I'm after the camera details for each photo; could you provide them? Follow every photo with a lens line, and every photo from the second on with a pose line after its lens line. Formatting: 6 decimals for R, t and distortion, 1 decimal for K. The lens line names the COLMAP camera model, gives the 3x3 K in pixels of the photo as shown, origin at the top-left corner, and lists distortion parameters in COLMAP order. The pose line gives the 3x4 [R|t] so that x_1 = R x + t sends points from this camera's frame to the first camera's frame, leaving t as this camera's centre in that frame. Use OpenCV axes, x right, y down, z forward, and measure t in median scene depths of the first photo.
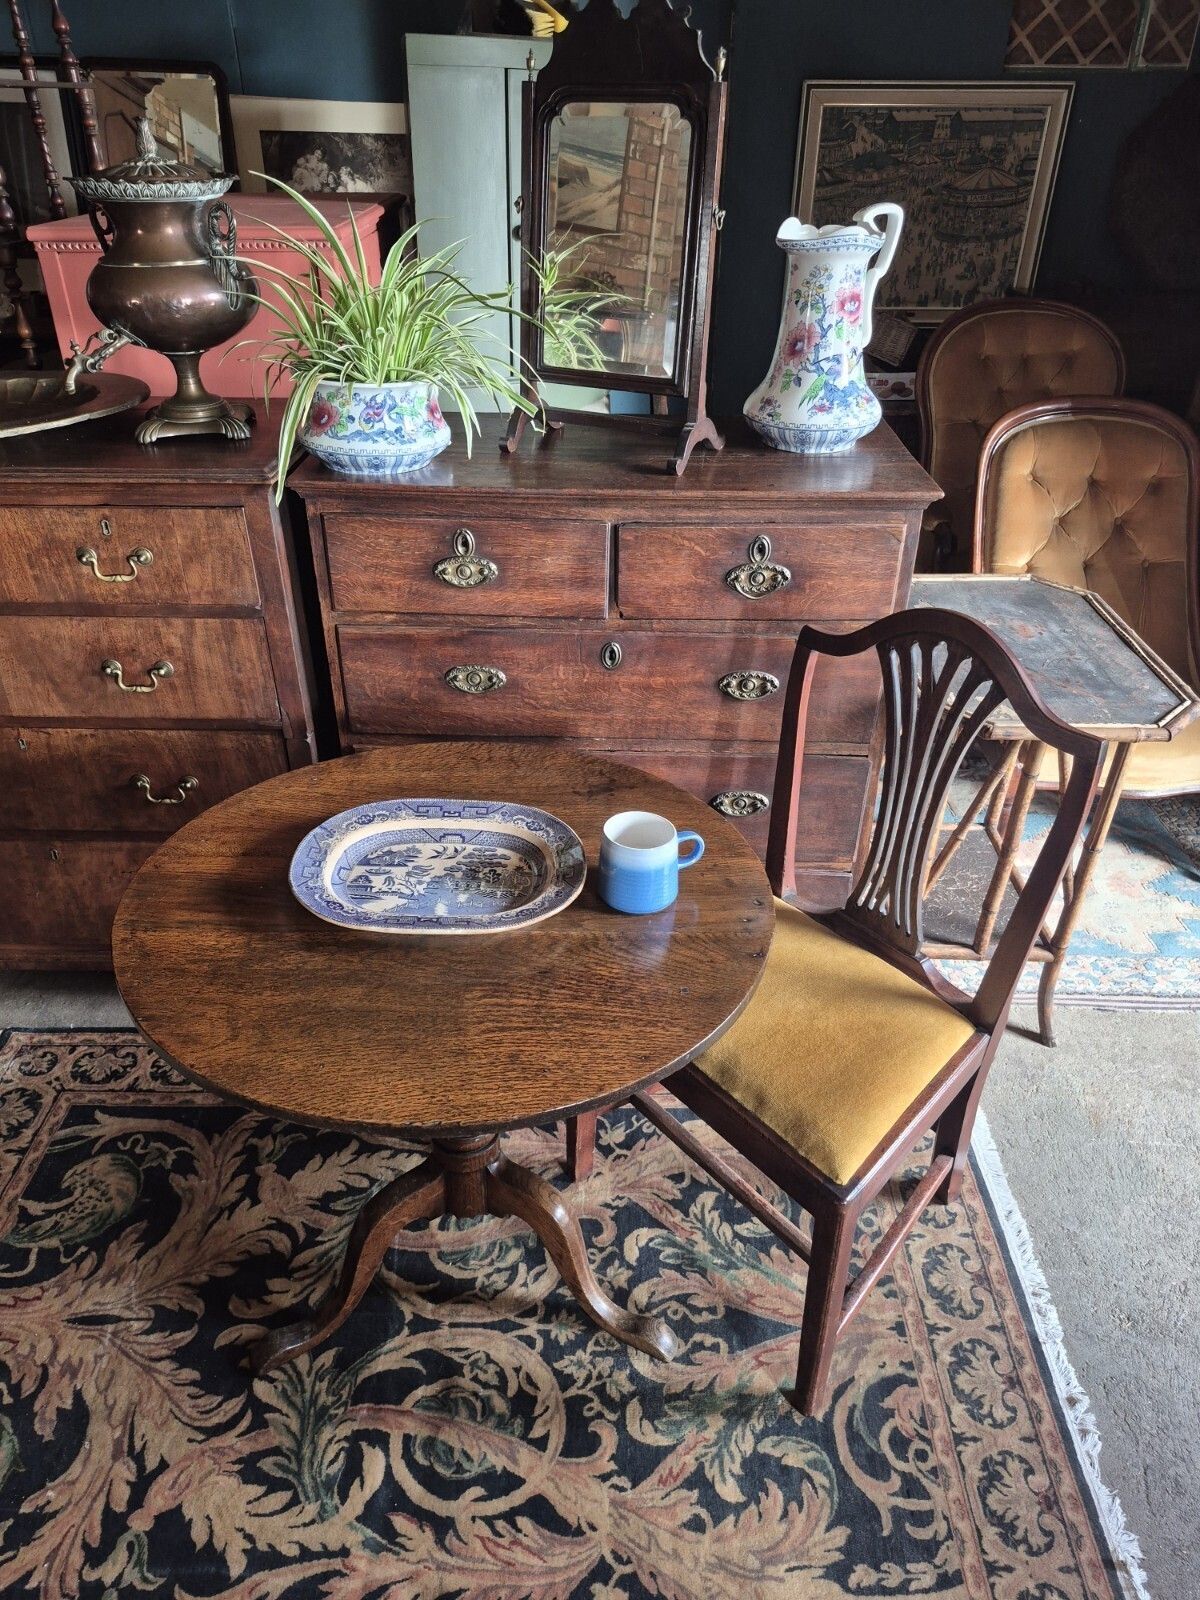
lens RADIAL K [[1096.8, 0, 601.9], [0, 1096.8, 803.1], [0, 0, 1]] dist [0.109754, -0.146630]
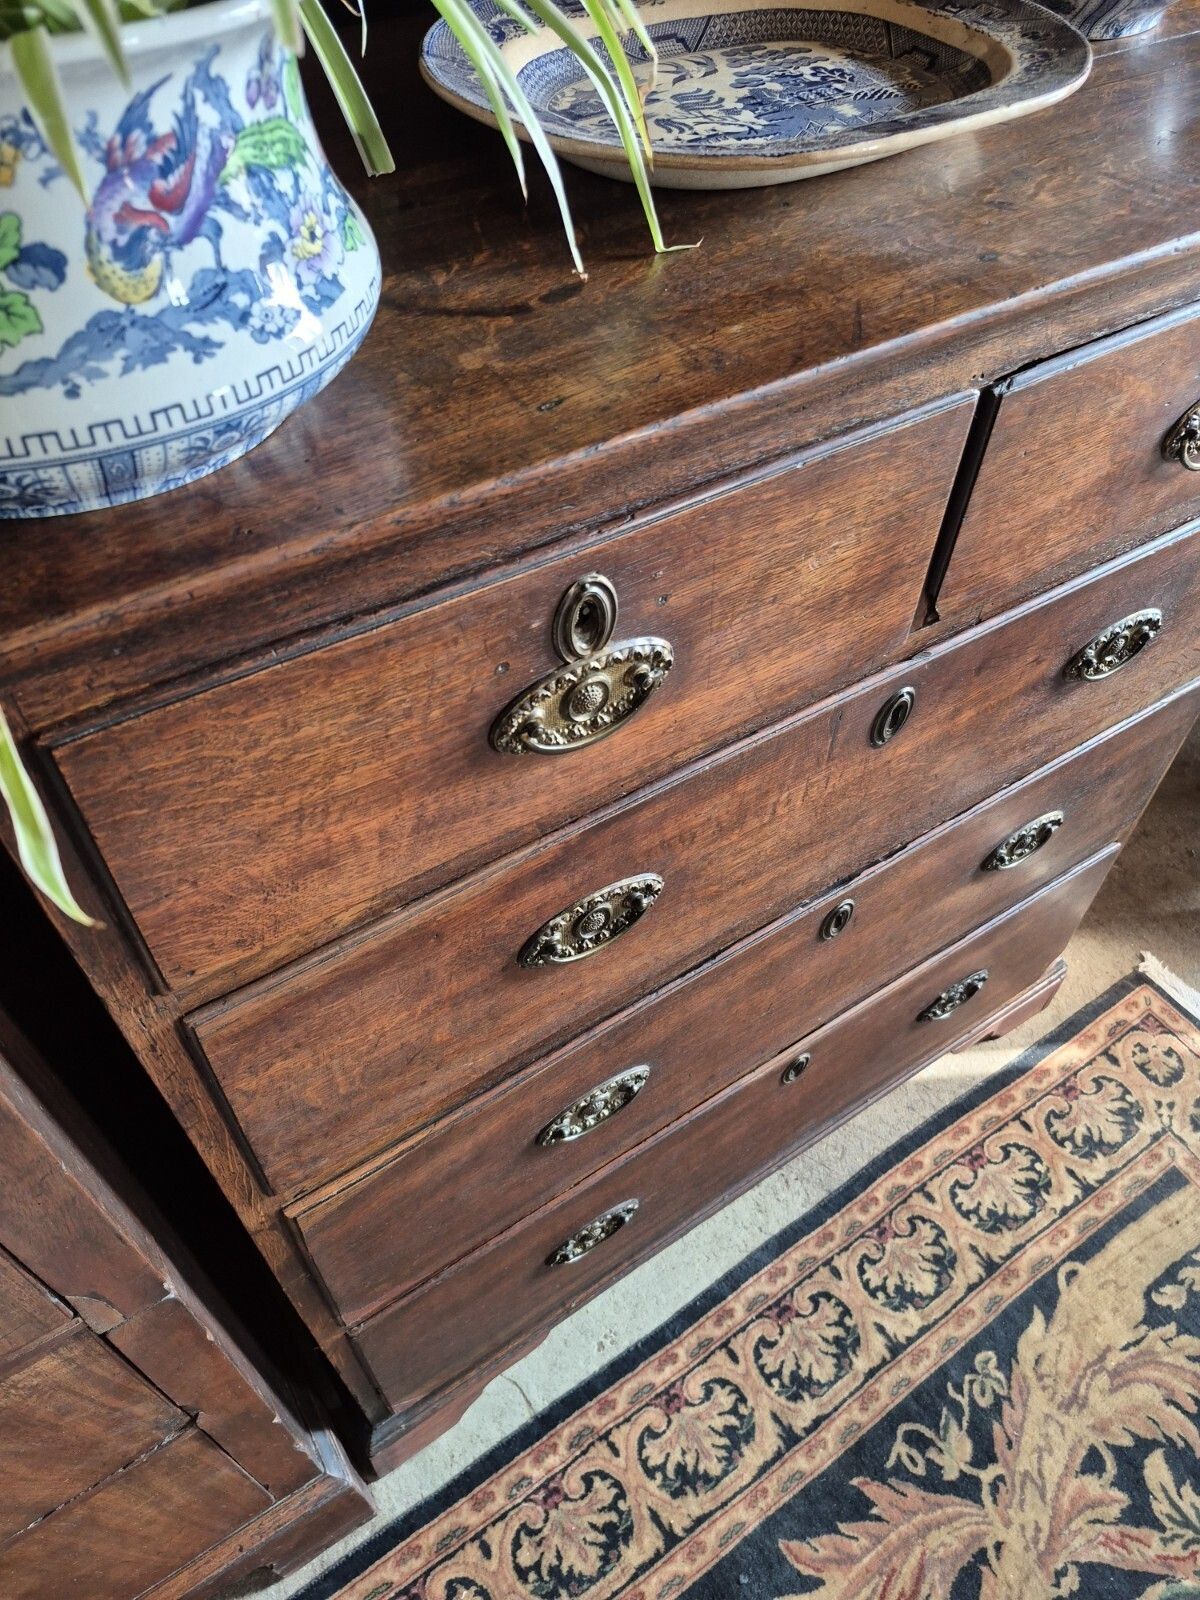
lens RADIAL K [[1116.9, 0, 598.5], [0, 1116.9, 797.7], [0, 0, 1]] dist [0.043237, -0.055603]
pose [[0.827568, -0.422644, 0.369463, -0.238213], [0.292933, 0.886567, 0.358034, -0.287263], [-0.478875, -0.188070, 0.857501, 0.732274]]
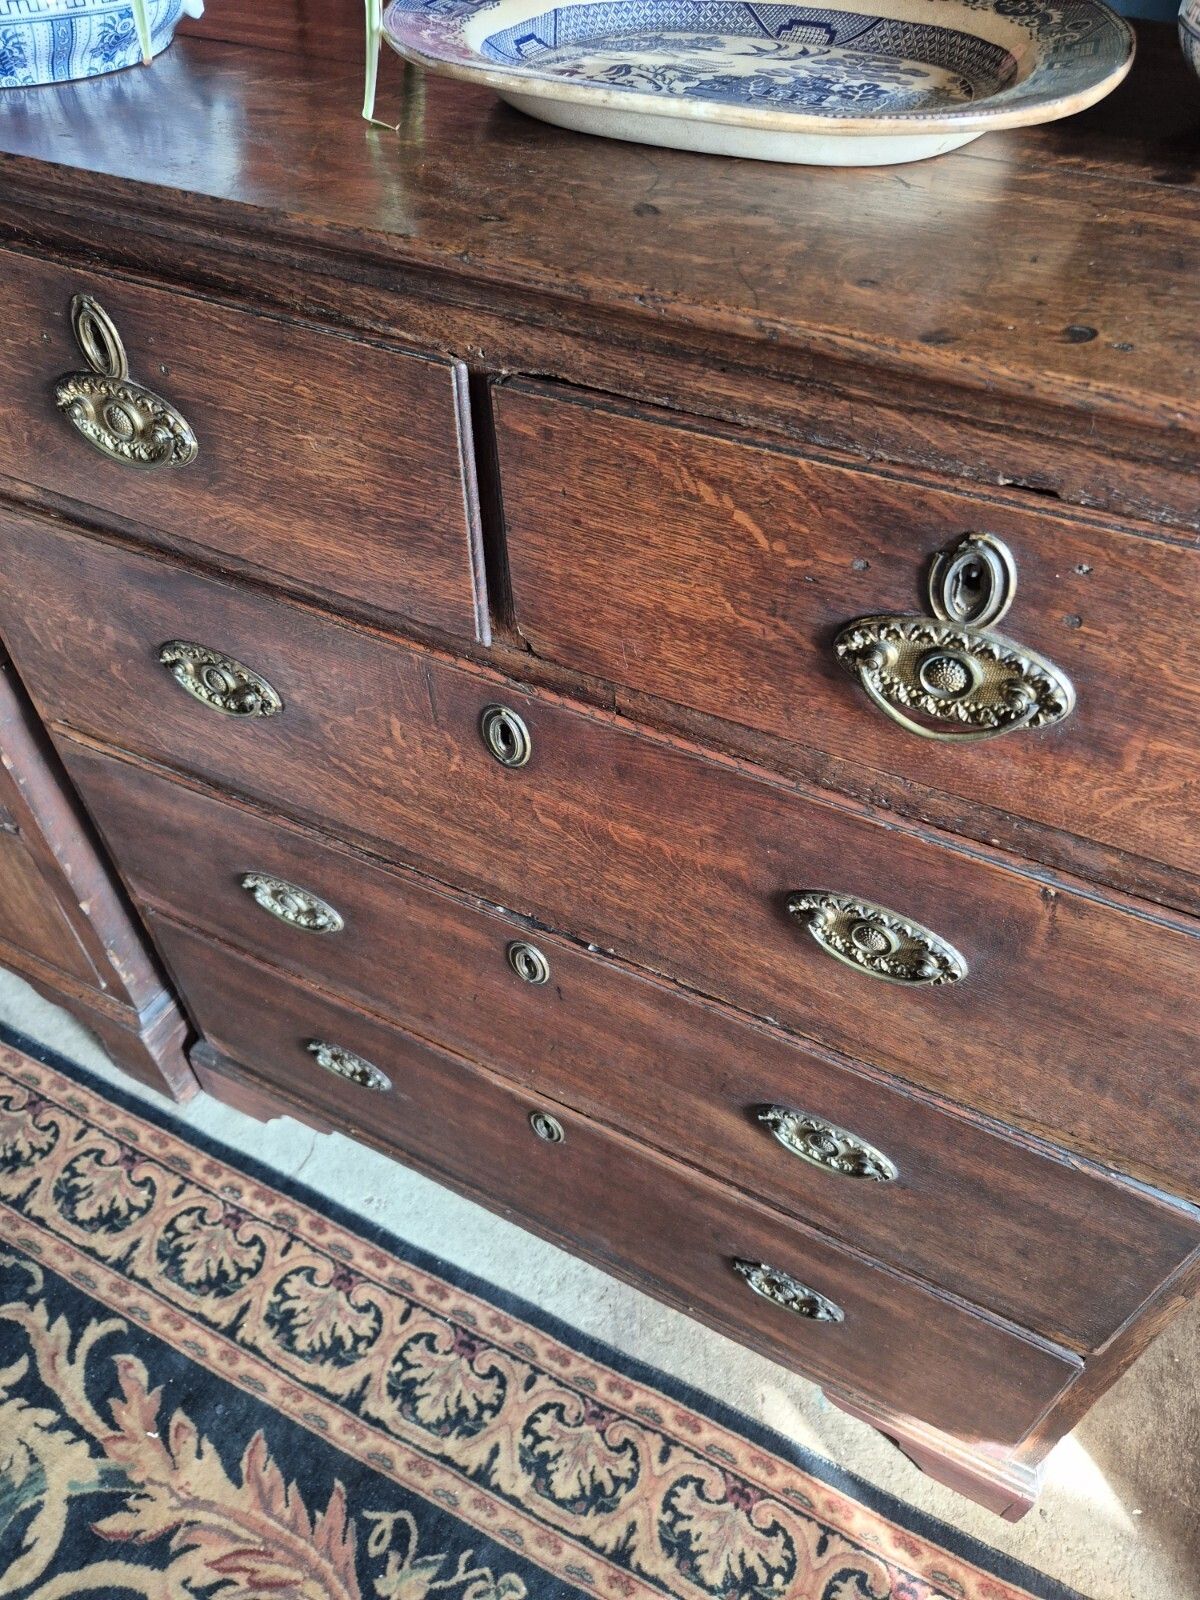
lens RADIAL K [[1130.2, 0, 605.5], [0, 1130.2, 795.8], [0, 0, 1]] dist [0.005776, -0.006472]
pose [[0.892302, 0.316411, -0.321996, 0.163346], [-0.226108, 0.930594, 0.287870, -0.233998], [0.390733, -0.184062, 0.901914, 0.705522]]
